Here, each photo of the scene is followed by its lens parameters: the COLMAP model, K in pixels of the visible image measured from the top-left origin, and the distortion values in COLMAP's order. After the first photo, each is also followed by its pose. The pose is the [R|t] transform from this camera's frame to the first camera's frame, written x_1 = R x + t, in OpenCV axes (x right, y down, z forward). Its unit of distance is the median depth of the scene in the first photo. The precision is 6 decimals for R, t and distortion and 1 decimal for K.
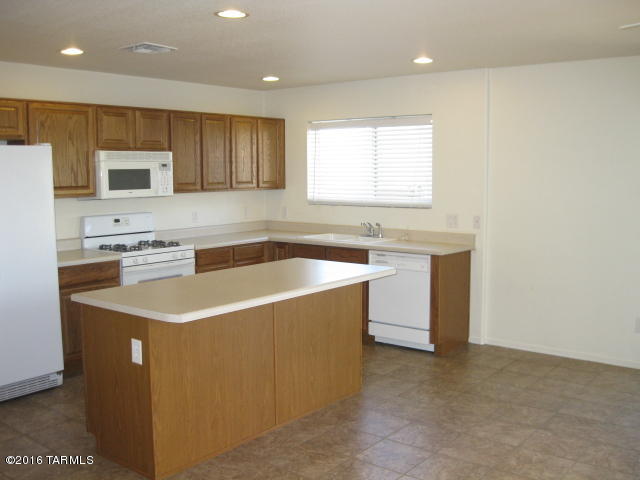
lens RADIAL K [[667.9, 0, 317.1], [0, 667.9, 238.5], [0, 0, 1]] dist [-0.104769, 0.000000]
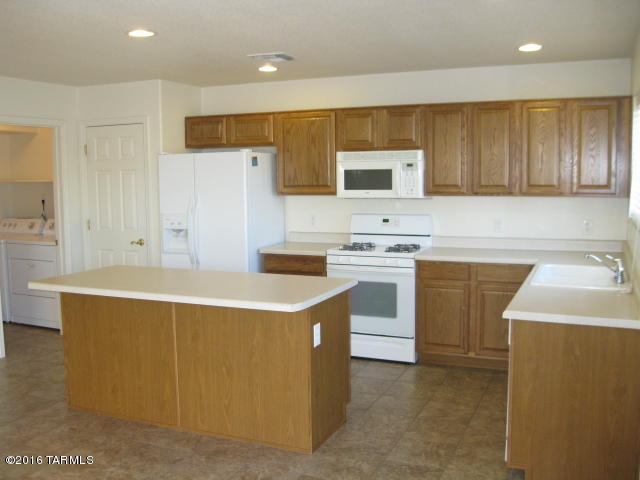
lens RADIAL K [[667.9, 0, 317.7], [0, 667.9, 238.4], [0, 0, 1]] dist [-0.104769, 0.000000]
pose [[0.247456, 0.093435, -0.964383, 0.663426], [-0.090521, 0.993215, 0.073002, -0.066437], [0.964661, 0.069232, 0.254235, 0.662868]]
